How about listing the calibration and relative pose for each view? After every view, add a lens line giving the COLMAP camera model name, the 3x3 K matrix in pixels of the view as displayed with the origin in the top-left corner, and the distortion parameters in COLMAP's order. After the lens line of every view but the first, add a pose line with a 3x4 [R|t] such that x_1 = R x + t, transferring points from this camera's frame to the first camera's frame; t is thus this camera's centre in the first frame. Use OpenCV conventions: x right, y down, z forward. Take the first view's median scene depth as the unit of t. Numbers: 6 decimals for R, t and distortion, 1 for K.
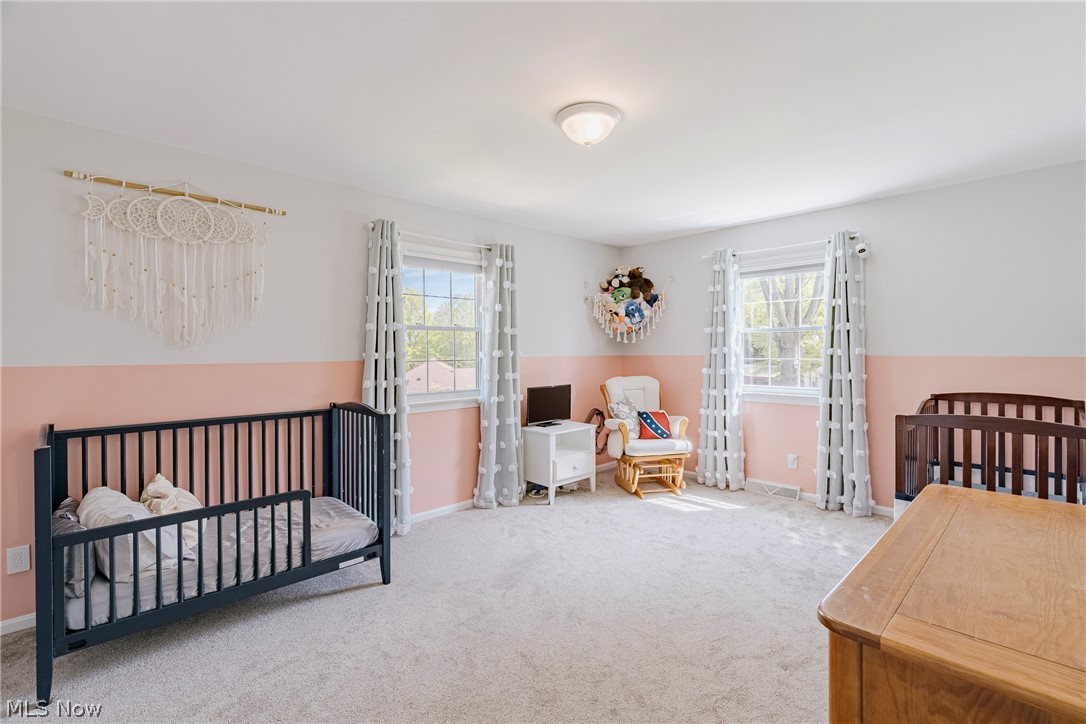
lens RADIAL K [[496.8, 0, 549.6], [0, 496.8, 365.7], [0, 0, 1]] dist [-0.001791, 0.000546]
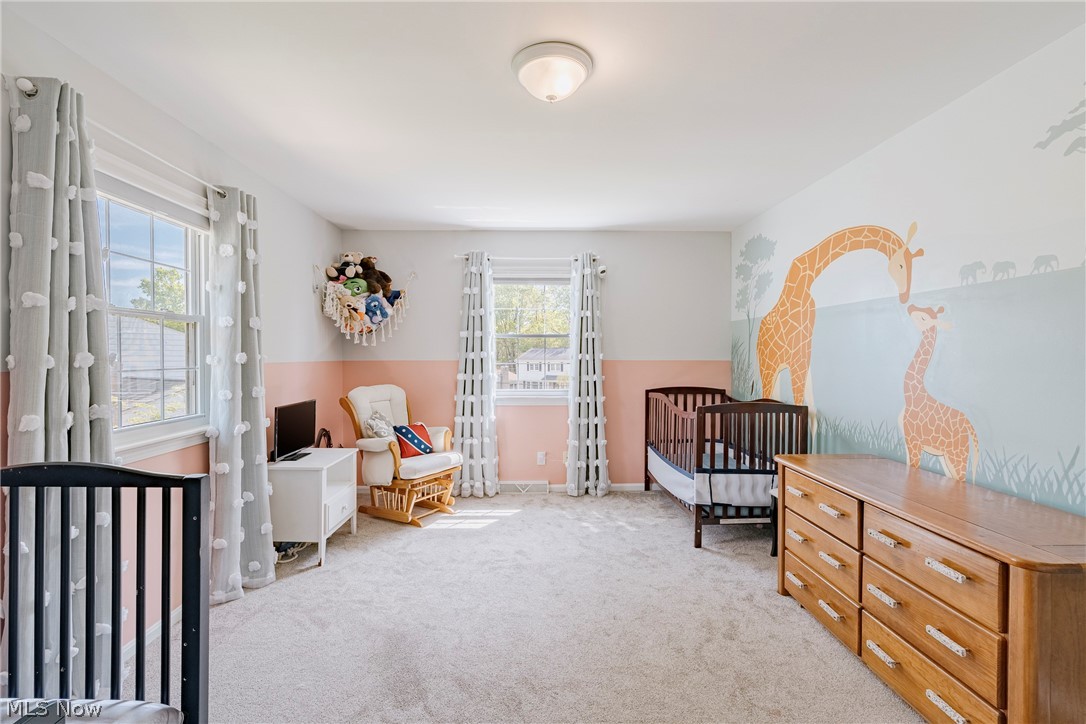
lens RADIAL K [[496.8, 0, 549.6], [0, 496.8, 365.7], [0, 0, 1]] dist [-0.001791, 0.000546]
pose [[0.683837, -0.009399, 0.729574, -0.284710], [0.018823, 0.999811, -0.004763, -0.002879], [-0.729392, 0.016990, 0.683885, 0.244295]]
